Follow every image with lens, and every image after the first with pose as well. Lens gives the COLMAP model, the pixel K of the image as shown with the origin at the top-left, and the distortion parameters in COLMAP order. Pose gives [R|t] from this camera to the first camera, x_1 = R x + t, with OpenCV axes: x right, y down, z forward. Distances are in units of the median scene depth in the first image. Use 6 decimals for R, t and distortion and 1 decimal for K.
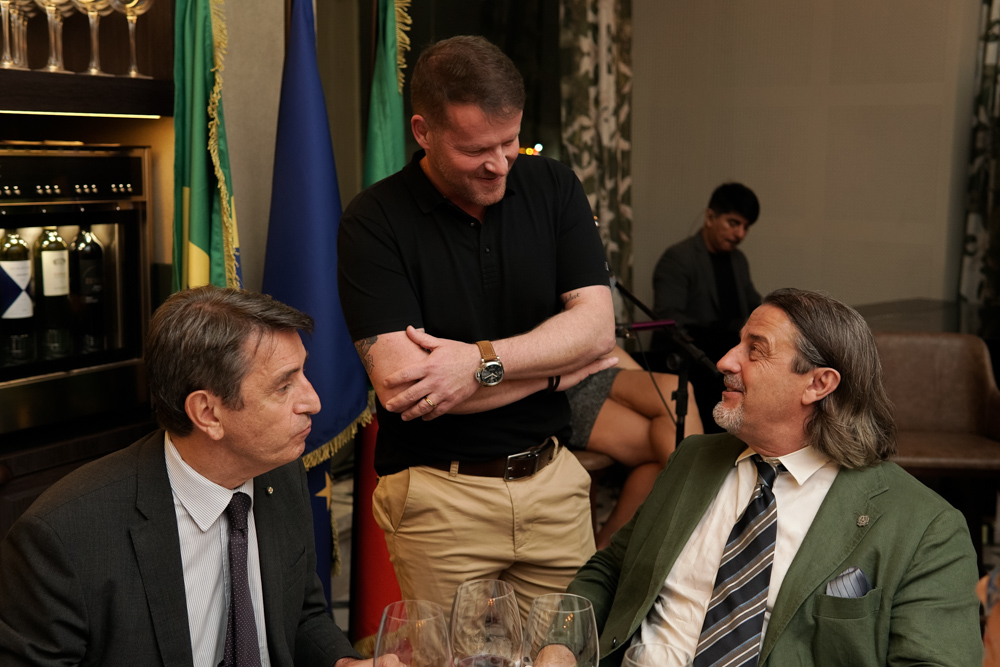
lens RADIAL K [[1275.6, 0, 503.0], [0, 1275.6, 332.3], [0, 0, 1]] dist [0.048554, 0.000000]
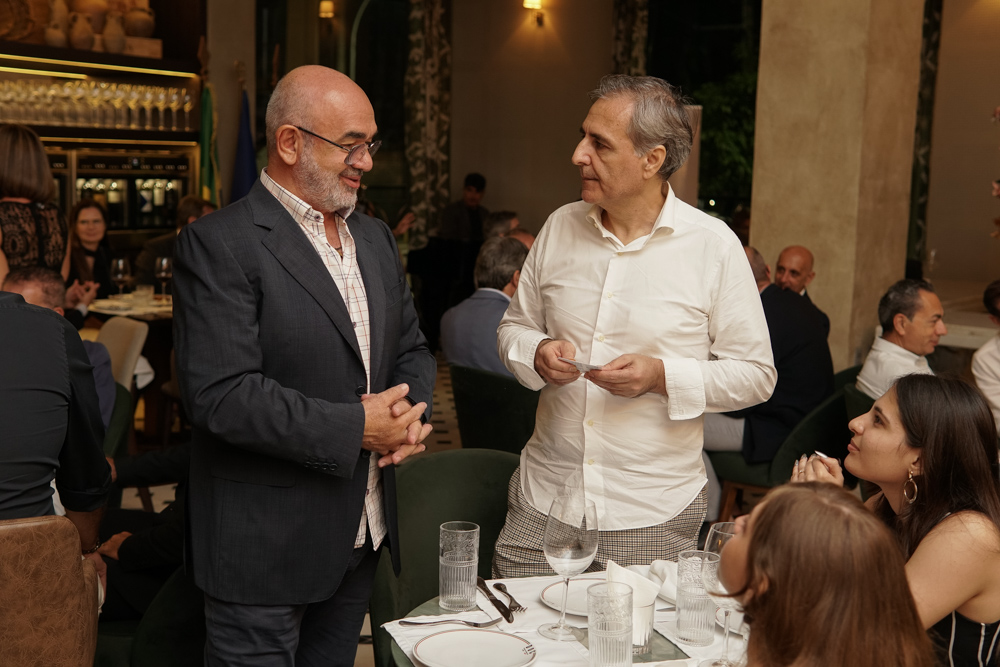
lens RADIAL K [[1275.6, 0, 497.7], [0, 1275.6, 333.5], [0, 0, 1]] dist [0.048554, 0.000000]
pose [[0.998691, 0.022896, -0.045744, 0.532148], [-0.023332, 0.999687, -0.009007, 0.259675], [0.045523, 0.010063, 0.998913, -1.773928]]
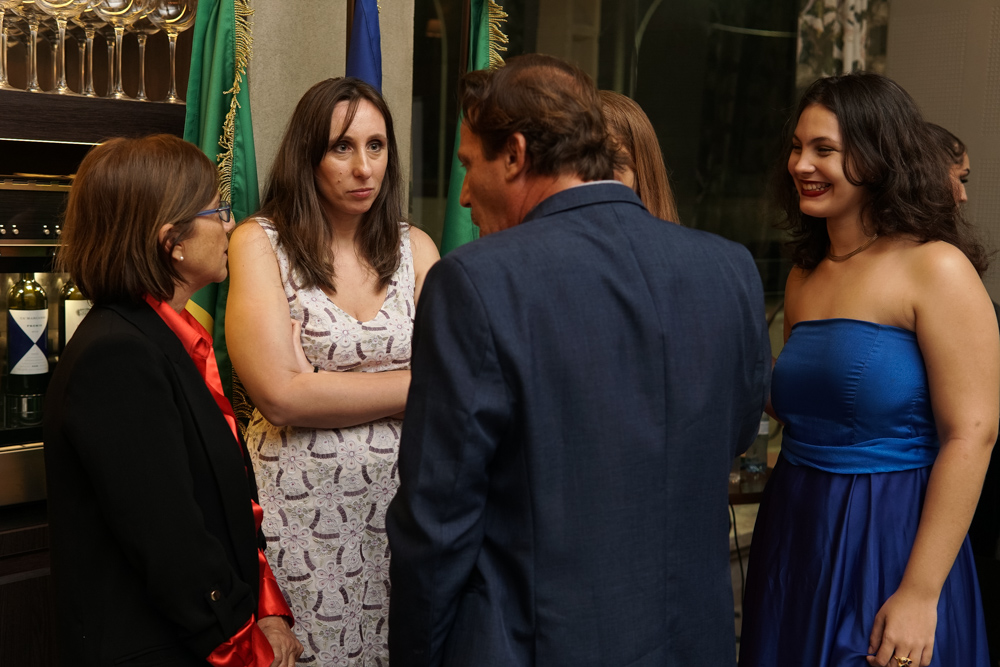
lens RADIAL K [[1275.6, 0, 502.2], [0, 1275.6, 328.4], [0, 0, 1]] dist [0.048554, 0.000000]
pose [[0.968383, 0.048487, -0.244710, 0.136084], [-0.059075, 0.997600, -0.036110, -0.027409], [0.242372, 0.049425, 0.968924, 0.208578]]
